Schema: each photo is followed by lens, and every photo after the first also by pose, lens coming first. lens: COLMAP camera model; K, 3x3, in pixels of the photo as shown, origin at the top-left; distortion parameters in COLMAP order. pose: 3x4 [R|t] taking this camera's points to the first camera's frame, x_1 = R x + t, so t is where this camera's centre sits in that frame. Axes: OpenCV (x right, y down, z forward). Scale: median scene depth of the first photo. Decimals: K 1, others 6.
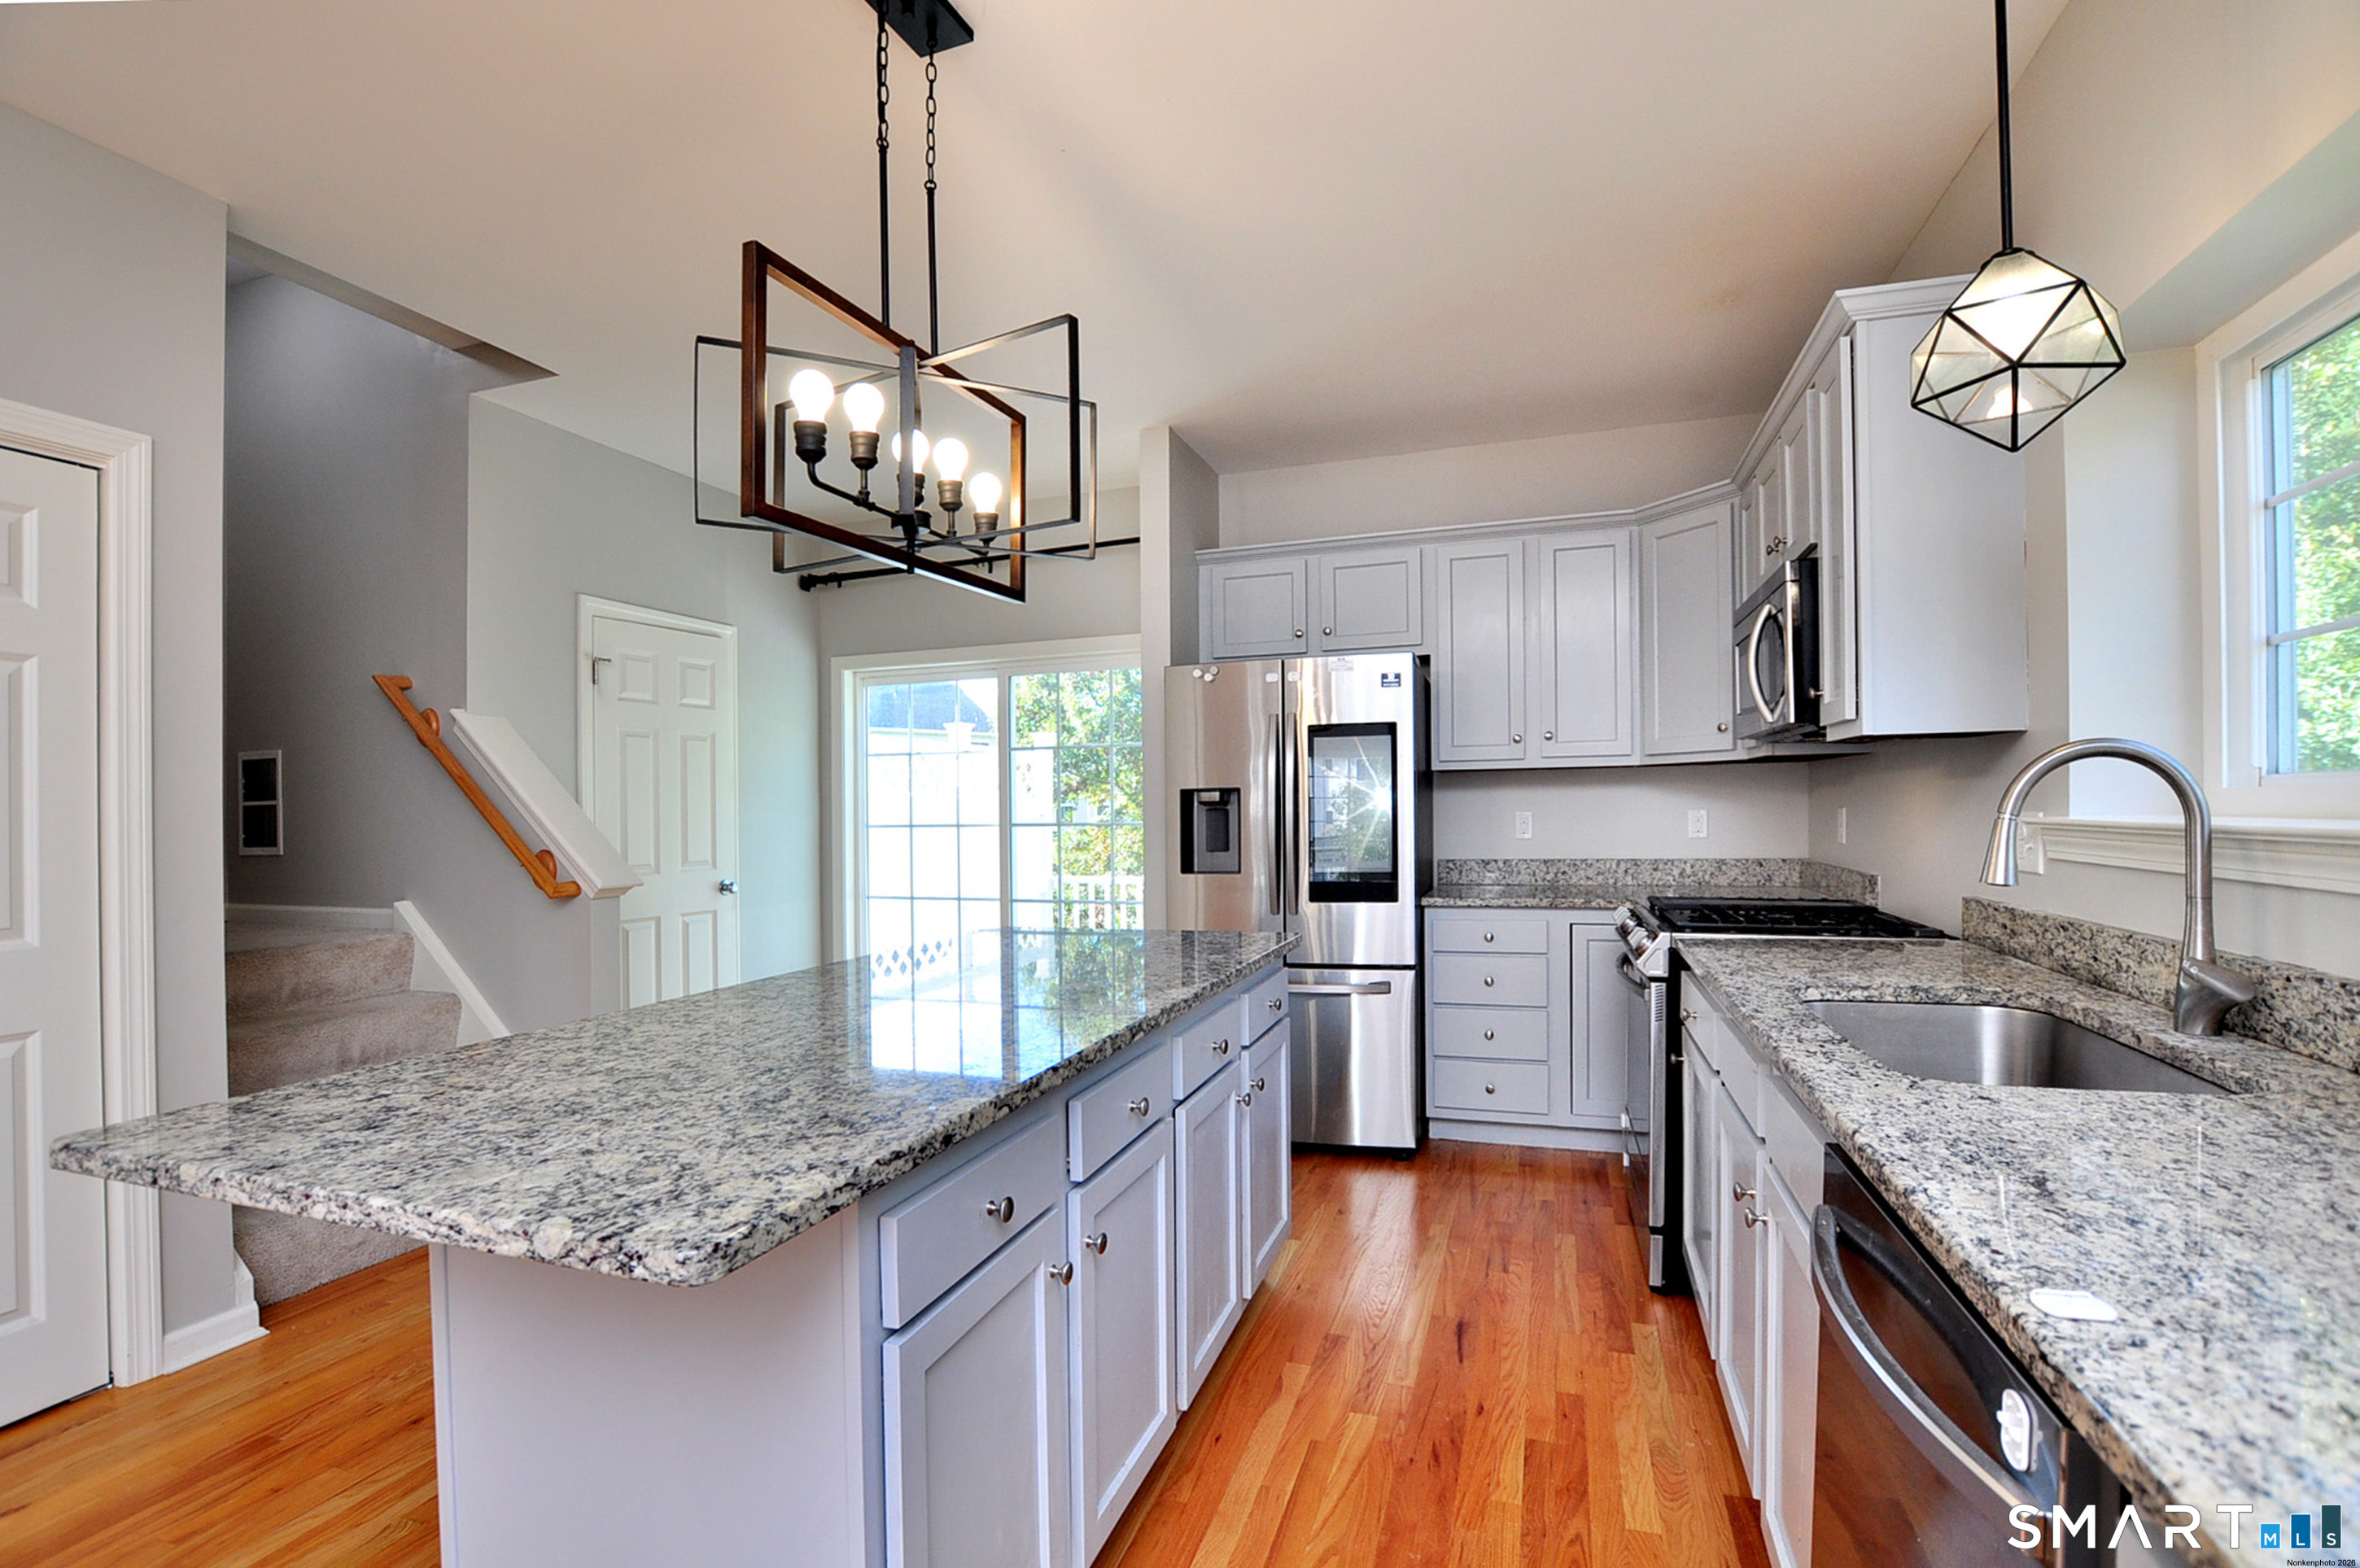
lens RADIAL K [[1048.3, 0, 1194.6], [0, 1048.3, 799.6], [0, 0, 1]] dist [-0.035190, 0.006277]
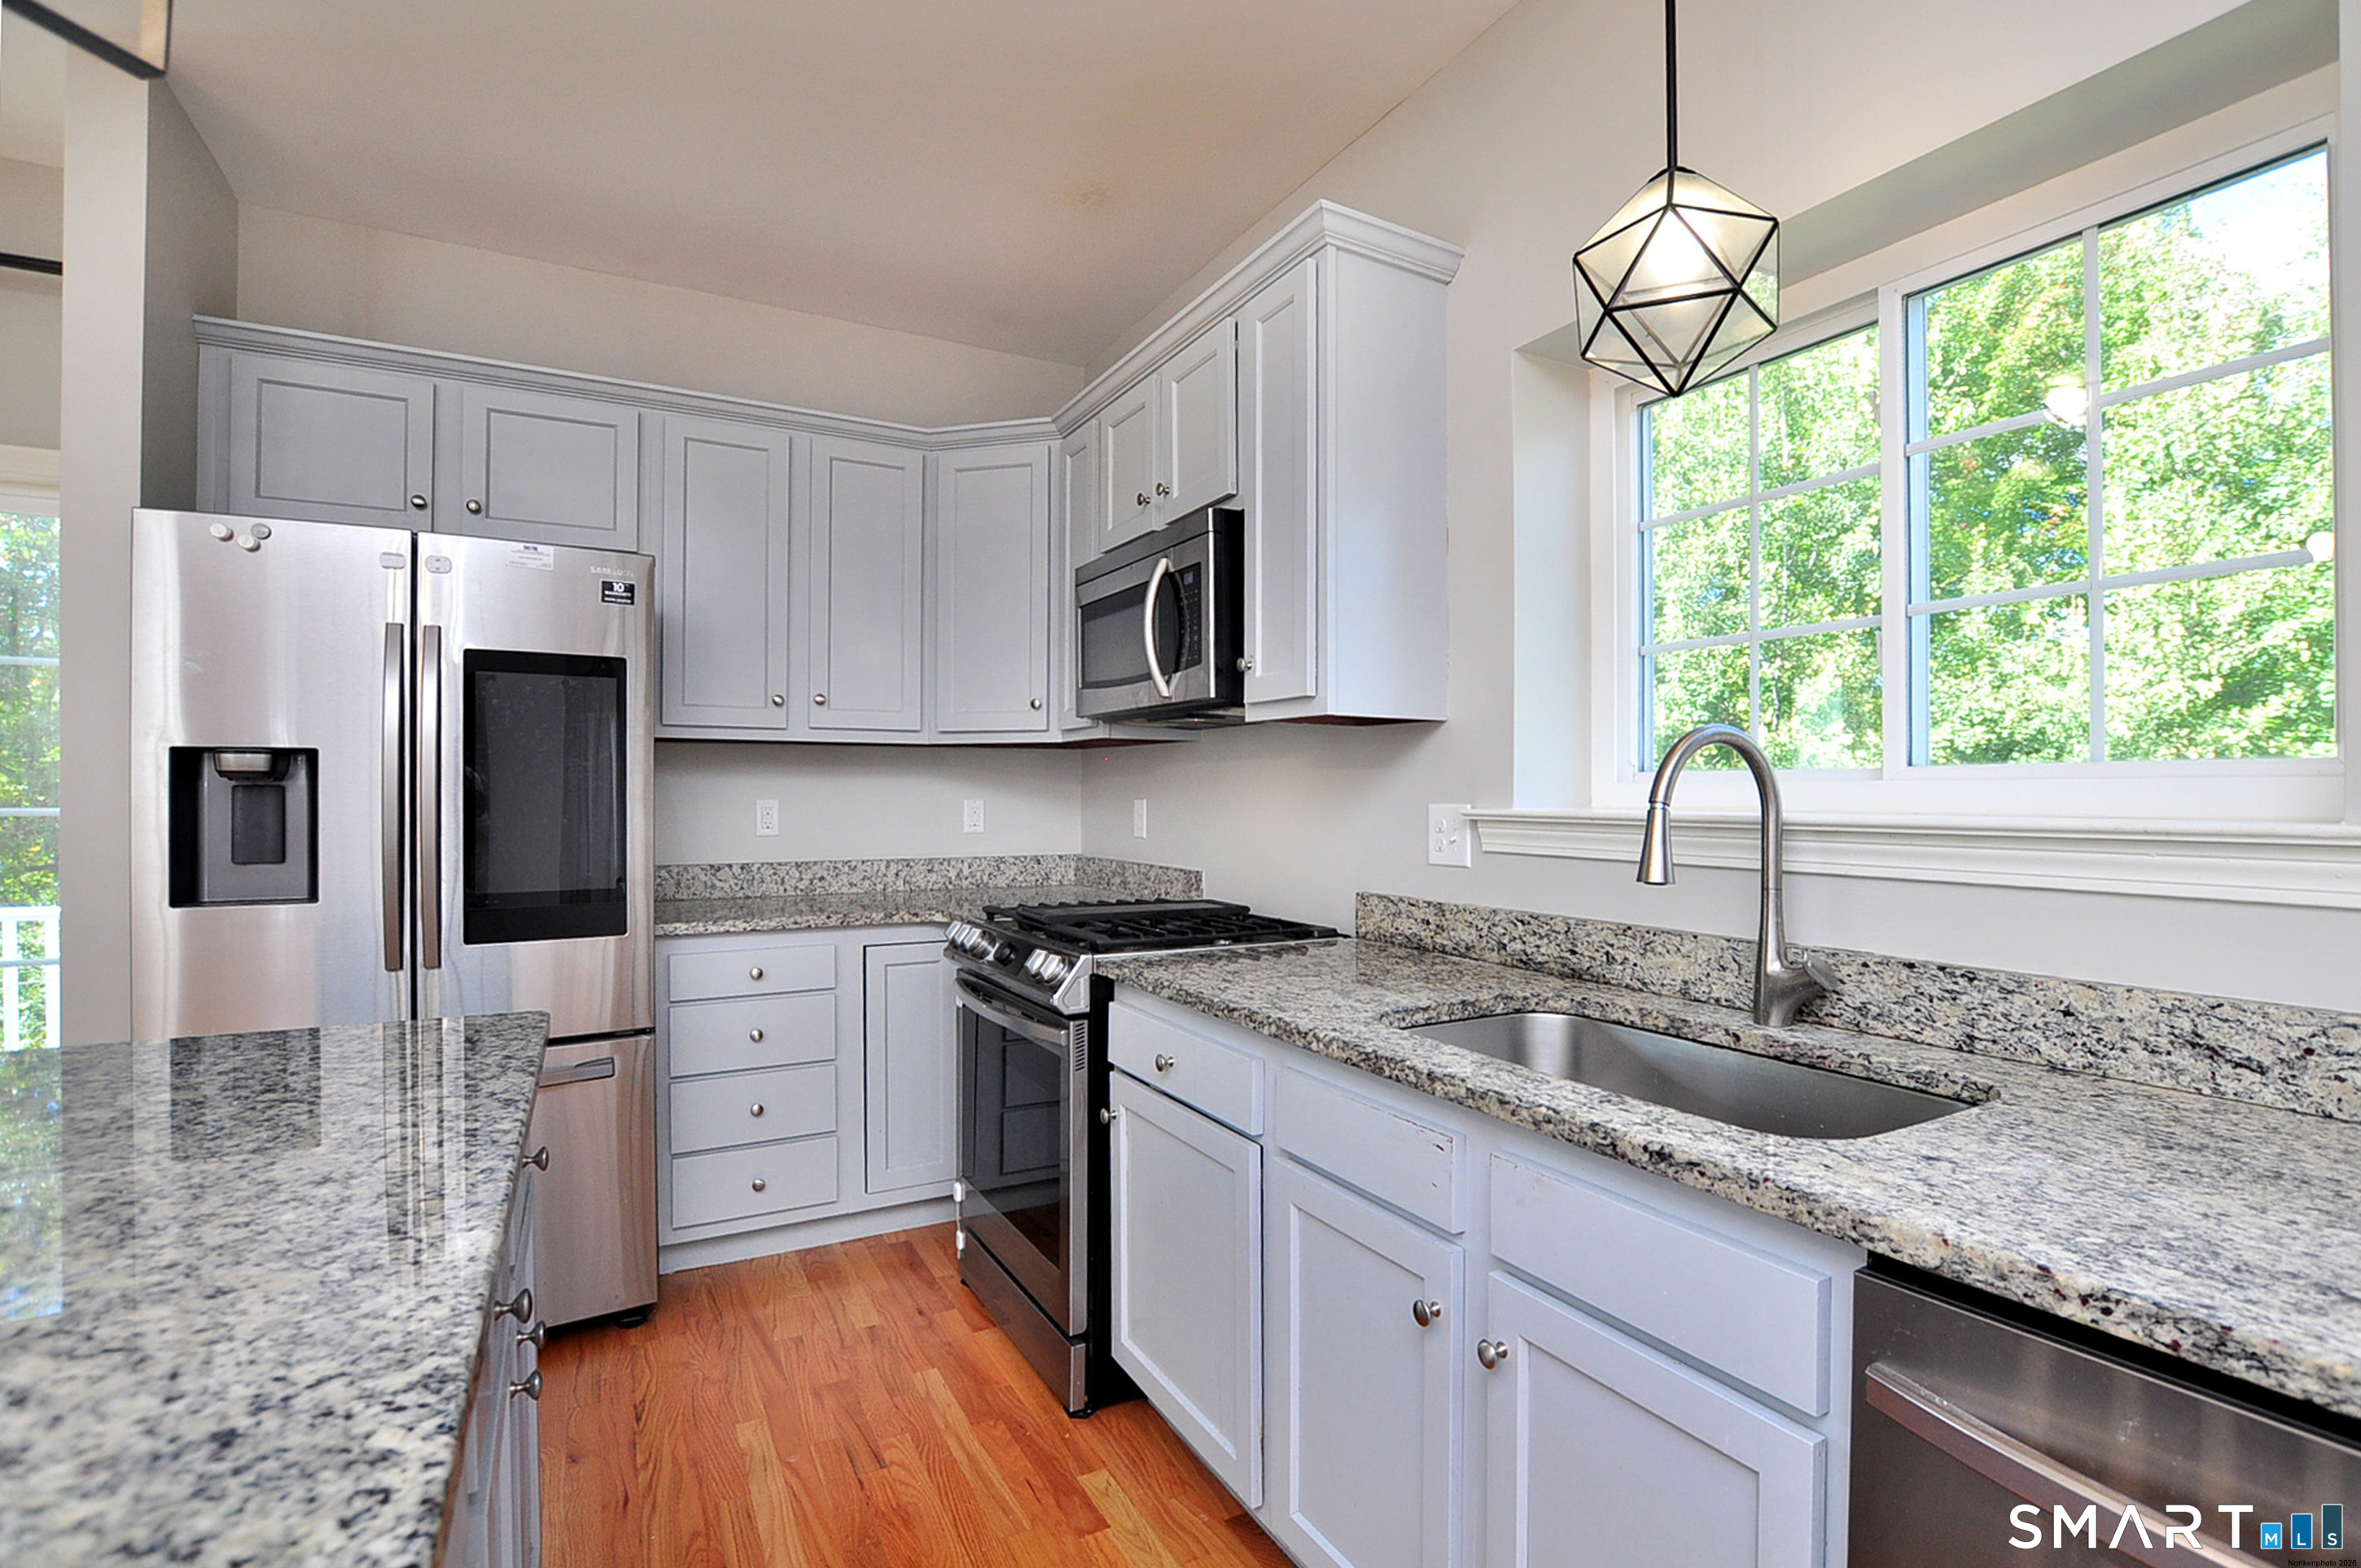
lens RADIAL K [[1106.5, 0, 1229.8], [0, 1106.5, 809.3], [0, 0, 1]] dist [-0.039362, 0.006345]
pose [[0.661244, 0.007302, 0.750136, -0.096350], [-0.019133, 0.999792, 0.007133, 0.010951], [-0.749927, -0.019069, 0.661245, 0.372296]]
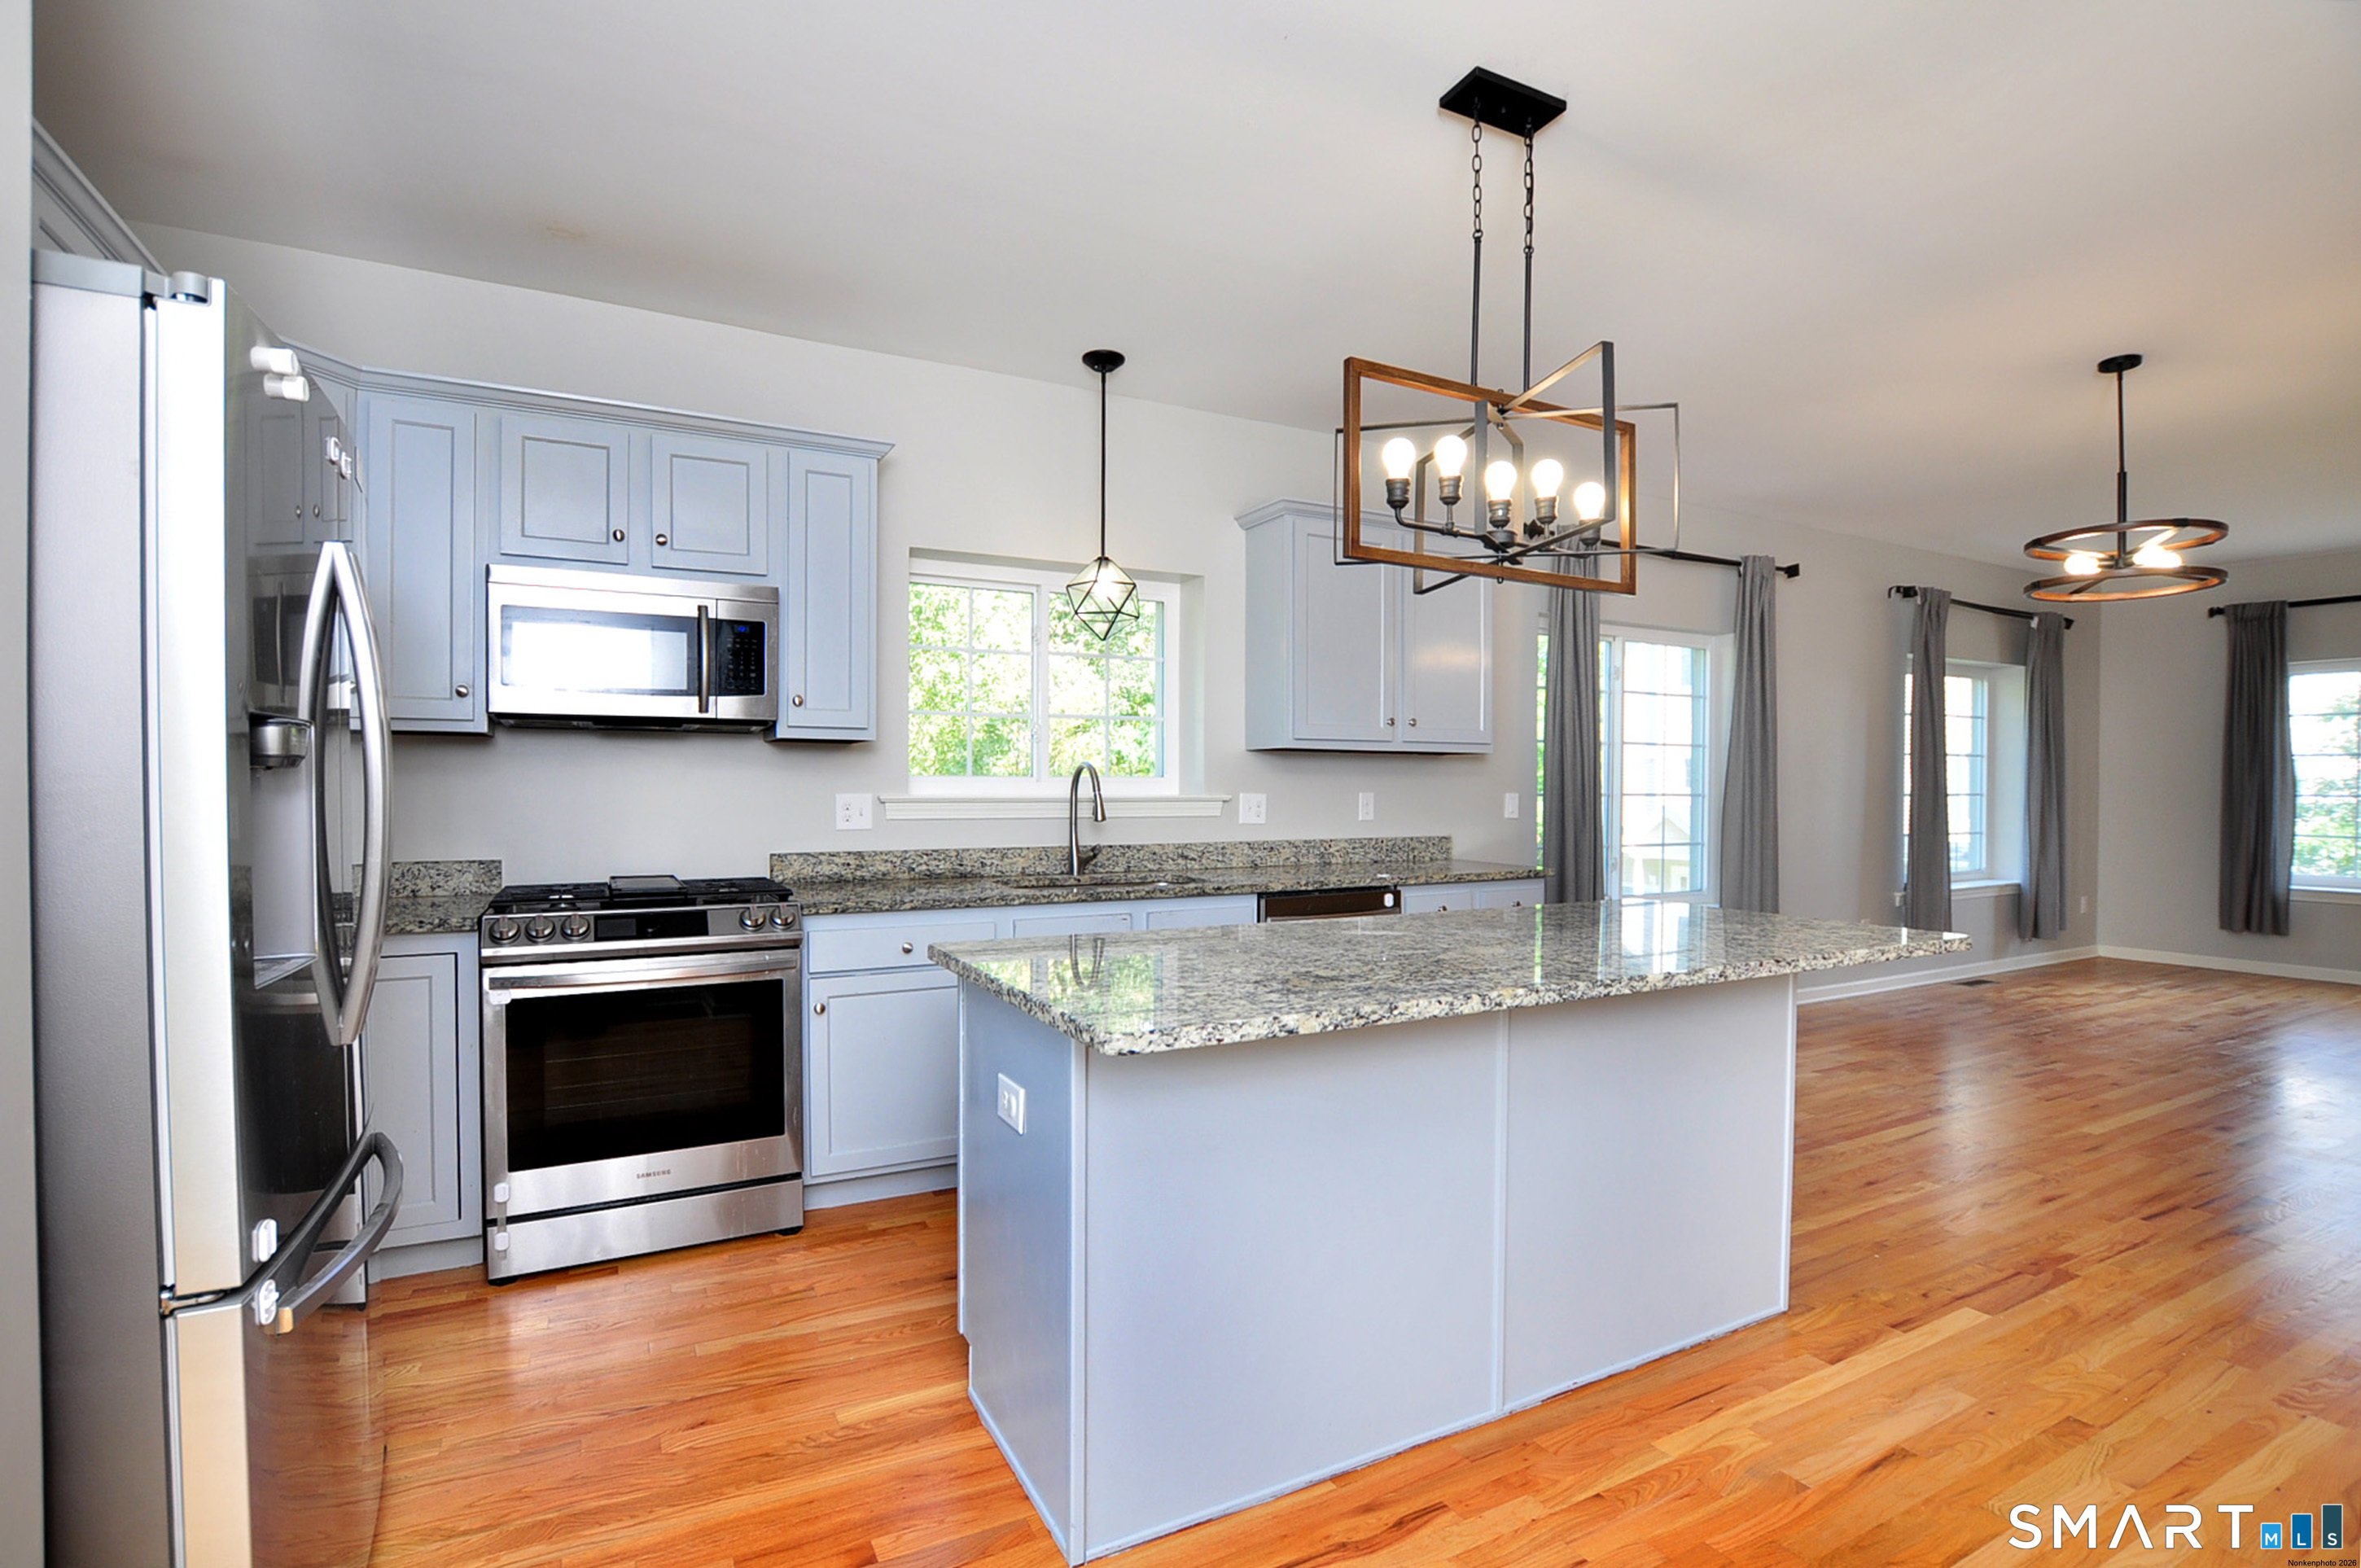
lens RADIAL K [[1093.8, 0, 1148.1], [0, 1093.8, 802.5], [0, 0, 1]] dist [-0.041235, 0.007877]
pose [[-0.713800, 0.005539, 0.700328, -0.604816], [0.003180, 0.999984, -0.004667, 0.029950], [-0.700343, -0.001104, -0.713806, 1.550981]]
